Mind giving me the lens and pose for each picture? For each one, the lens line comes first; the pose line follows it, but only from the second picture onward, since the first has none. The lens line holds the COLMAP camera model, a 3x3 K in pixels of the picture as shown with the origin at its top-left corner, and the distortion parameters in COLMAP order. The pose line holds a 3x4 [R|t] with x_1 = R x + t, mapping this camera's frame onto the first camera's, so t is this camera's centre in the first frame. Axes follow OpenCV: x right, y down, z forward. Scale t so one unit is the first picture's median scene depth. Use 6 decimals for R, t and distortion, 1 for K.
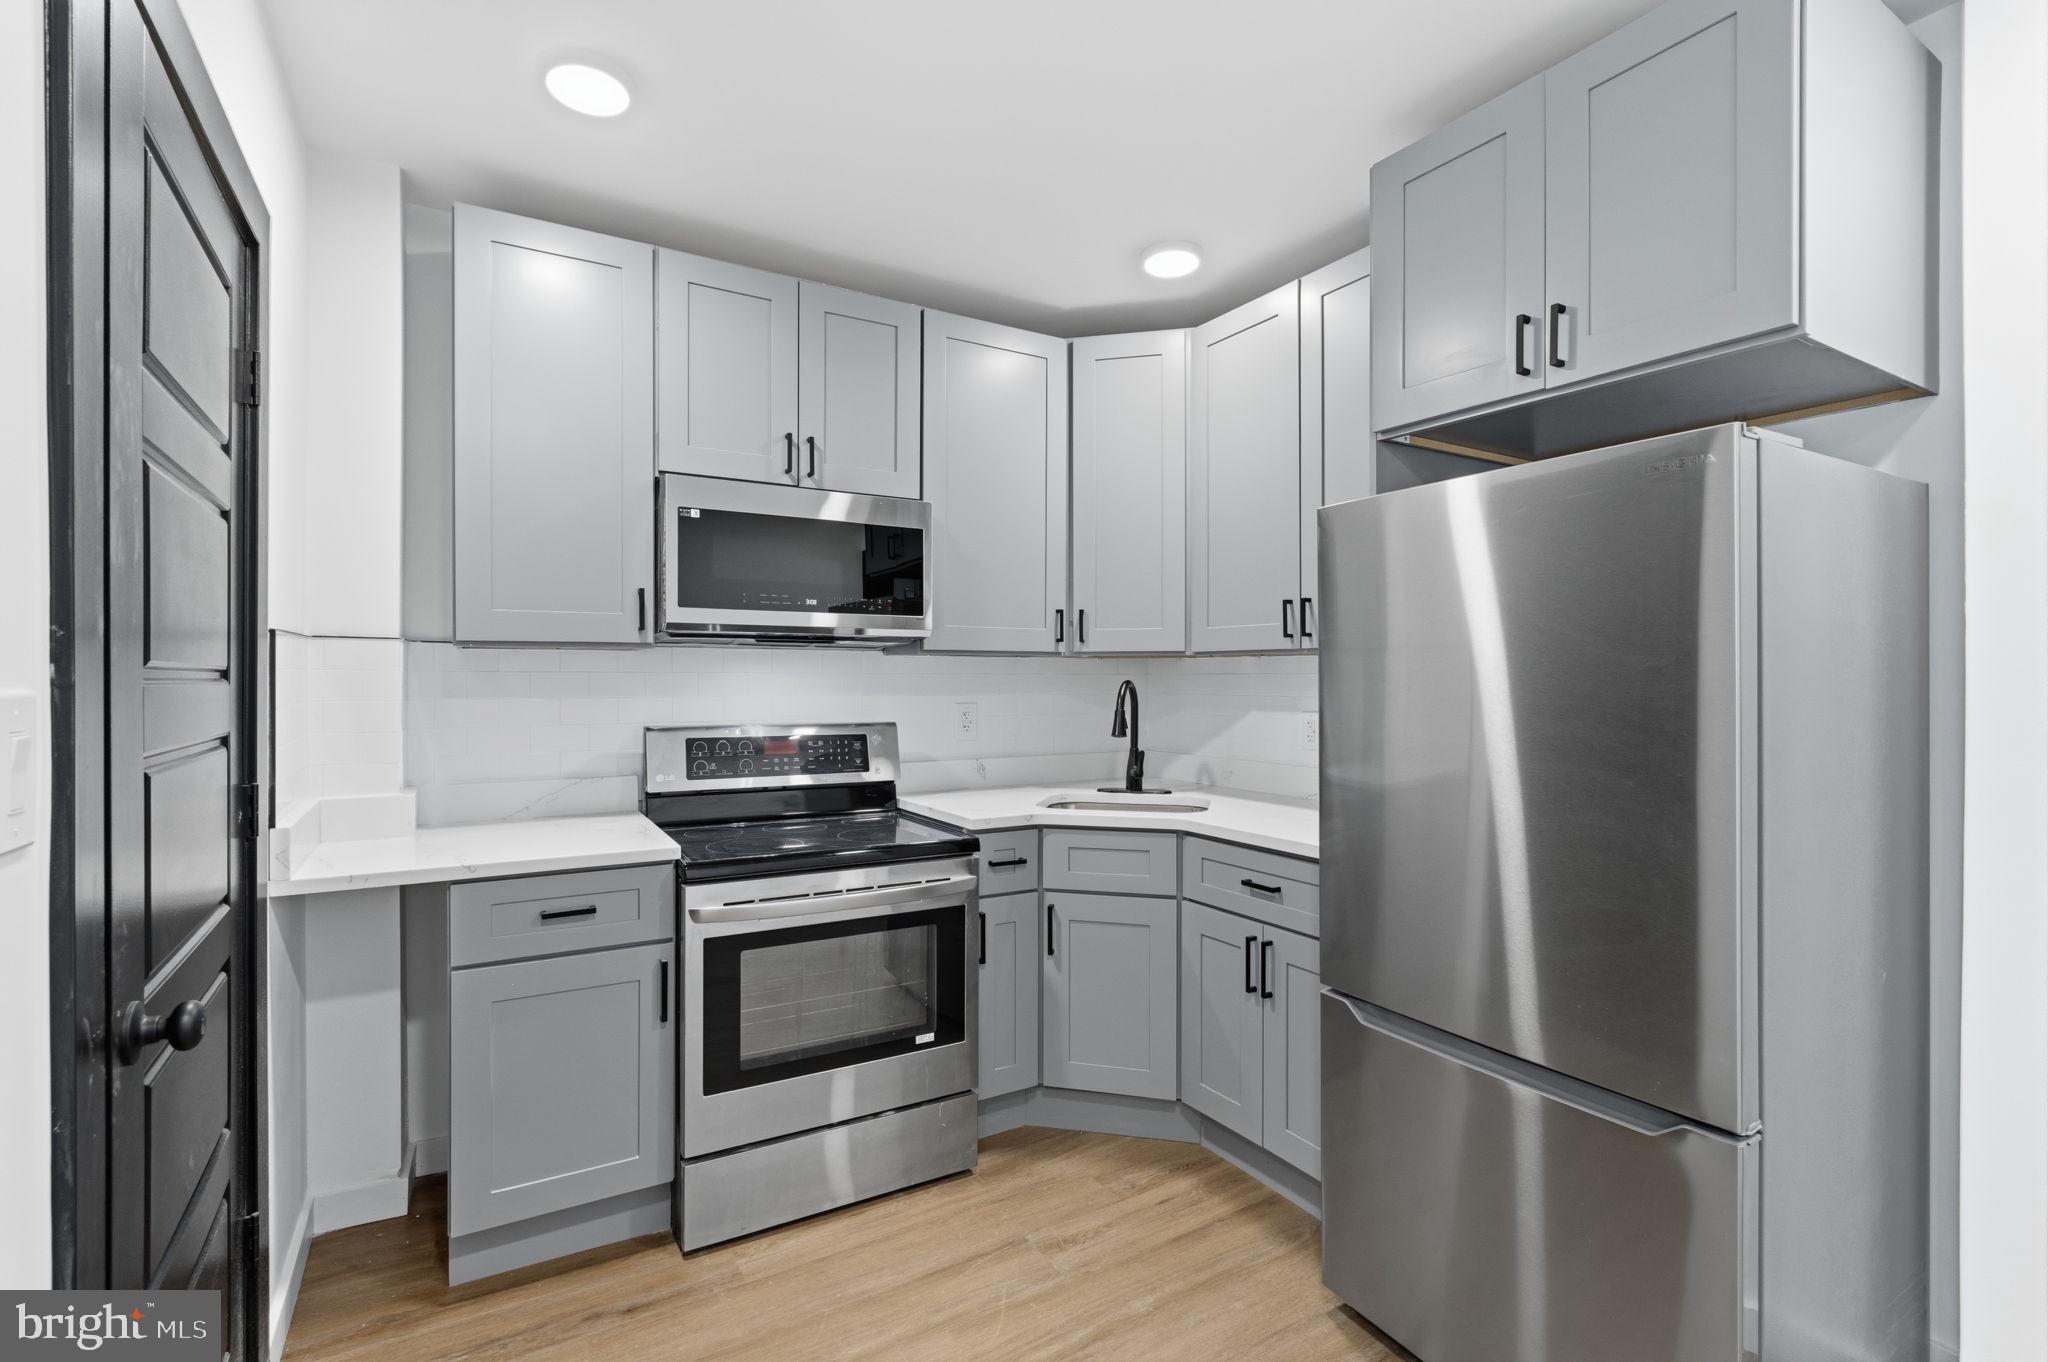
lens RADIAL K [[941.4, 0, 1007.2], [0, 941.4, 665.1], [0, 0, 1]] dist [0.003244, -0.000370]
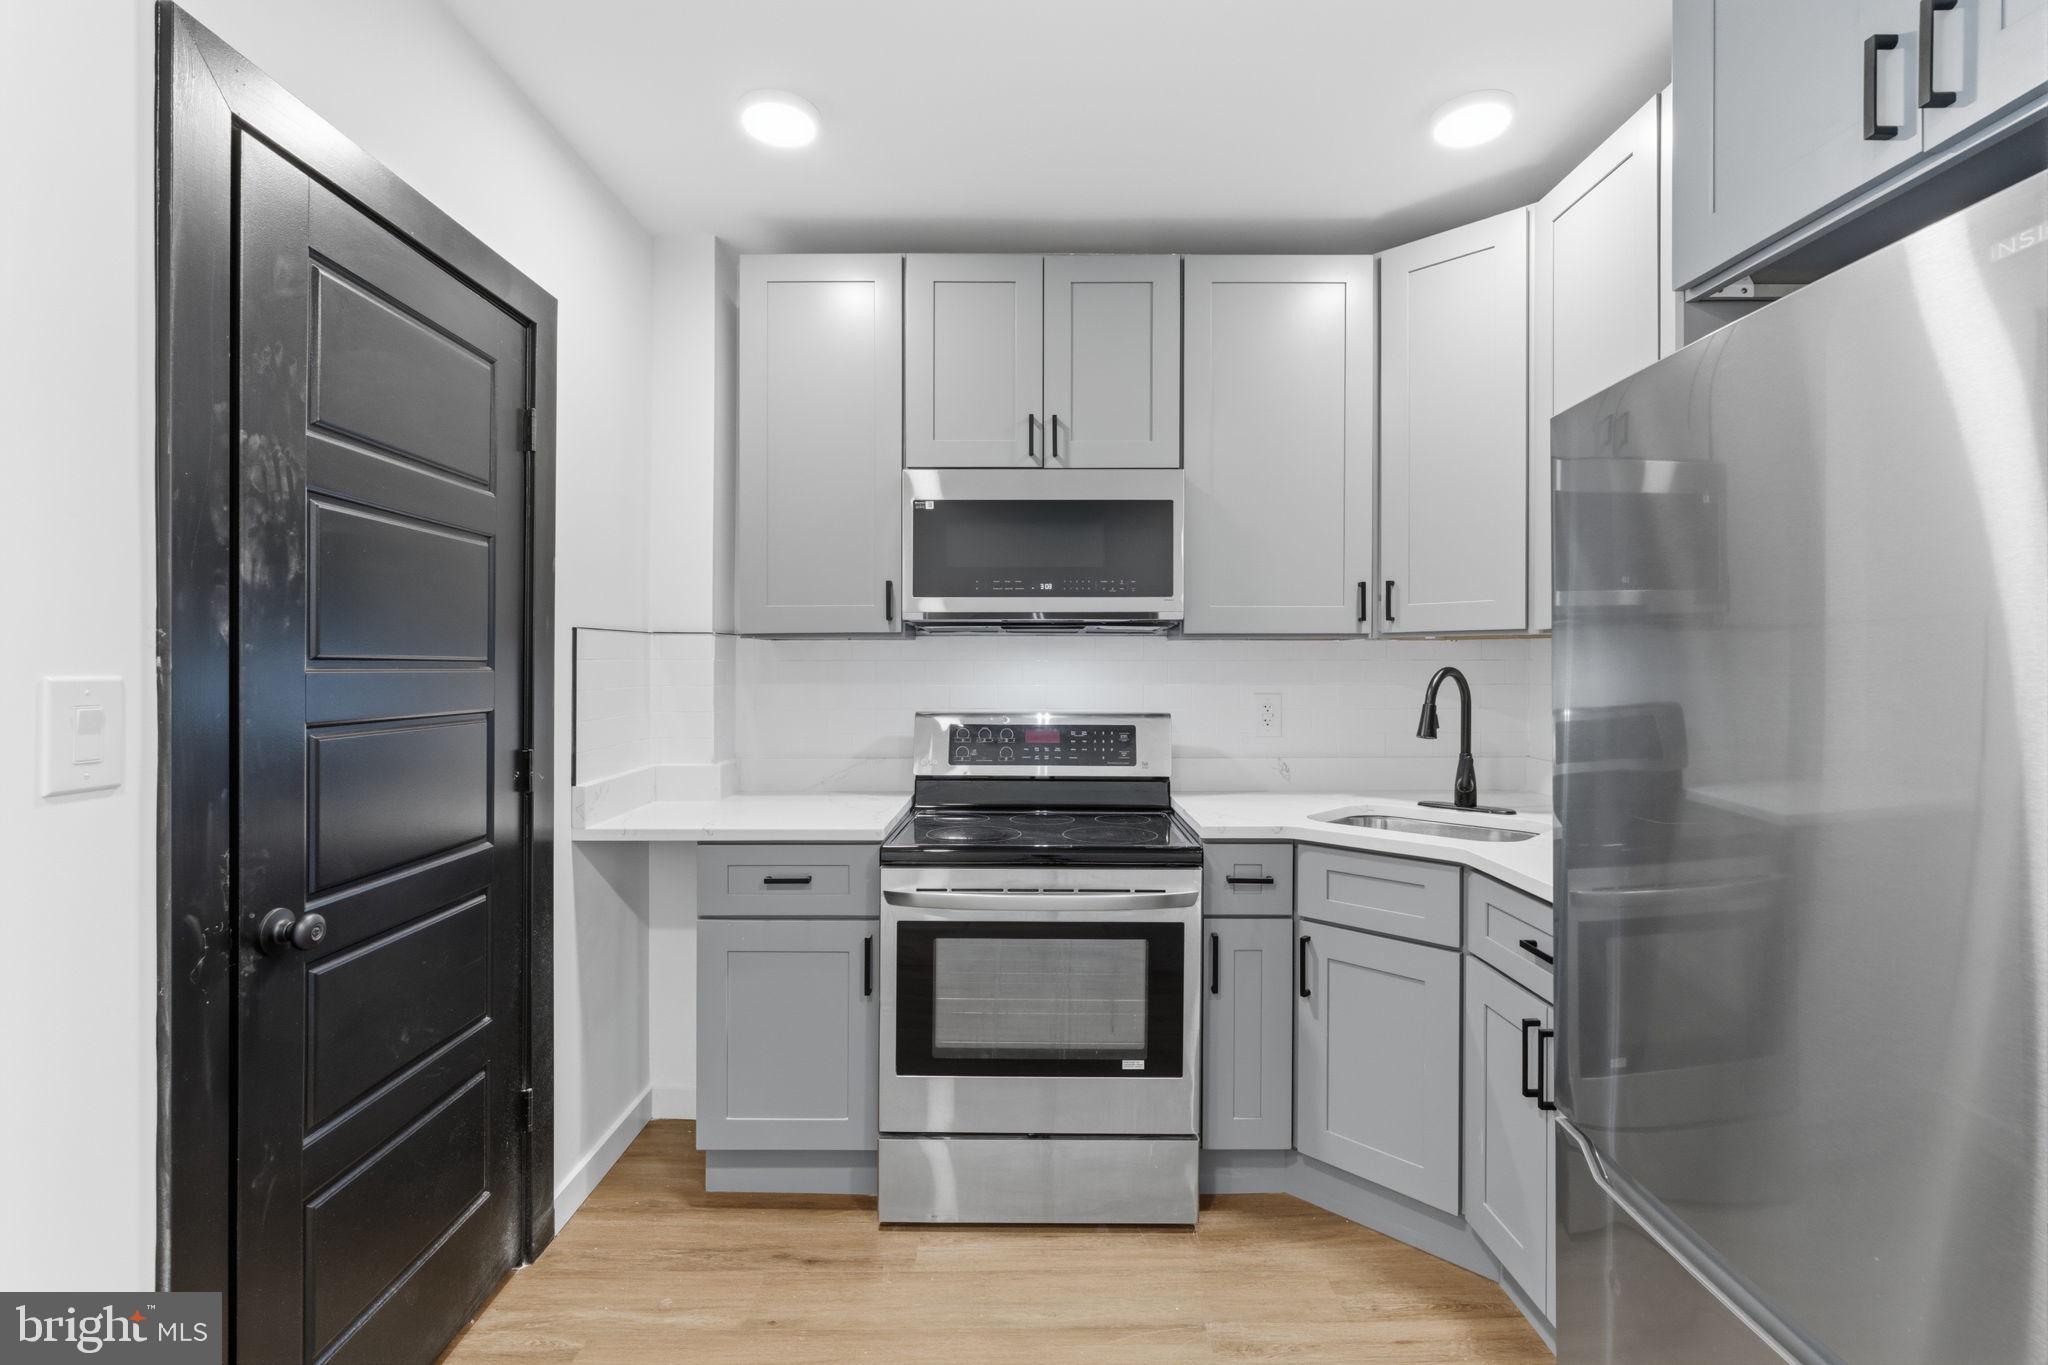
lens RADIAL K [[941.4, 0, 1045.6], [0, 941.4, 653.5], [0, 0, 1]] dist [0.003244, -0.000370]
pose [[0.860525, -0.008834, -0.509332, 0.291171], [0.008646, 0.999959, -0.002736, 0.004354], [0.509335, -0.002049, 0.860566, 0.174149]]
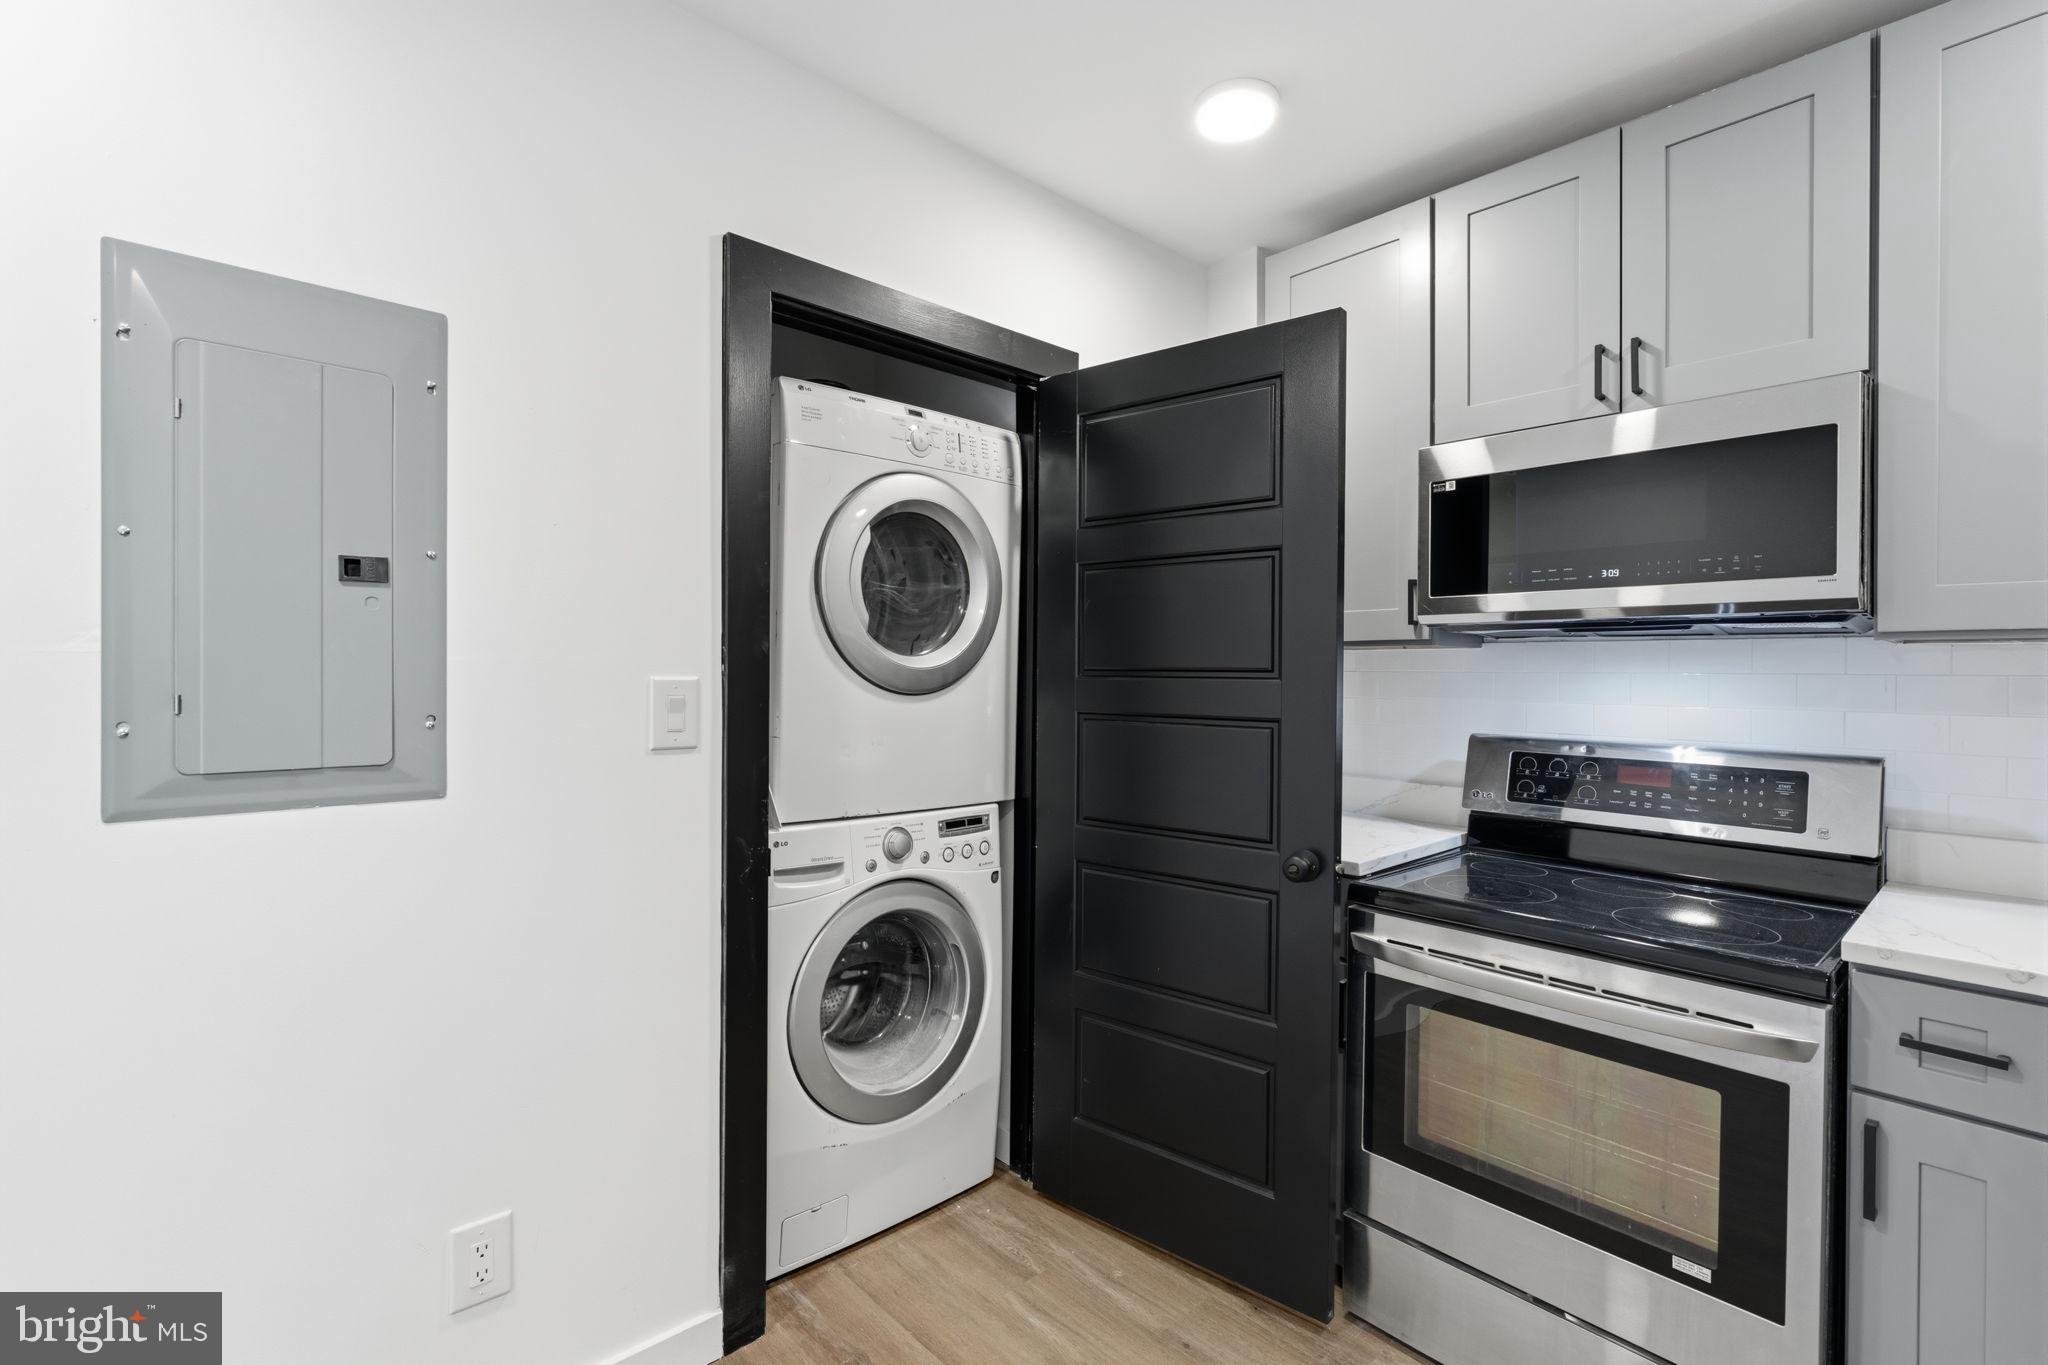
lens RADIAL K [[941.4, 0, 1019.5], [0, 941.4, 666.4], [0, 0, 1]] dist [0.003244, -0.000370]
pose [[0.192661, -0.005997, -0.981247, 0.415340], [0.002265, 0.999981, -0.005667, 0.006824], [0.981263, -0.001131, 0.192671, 0.434357]]
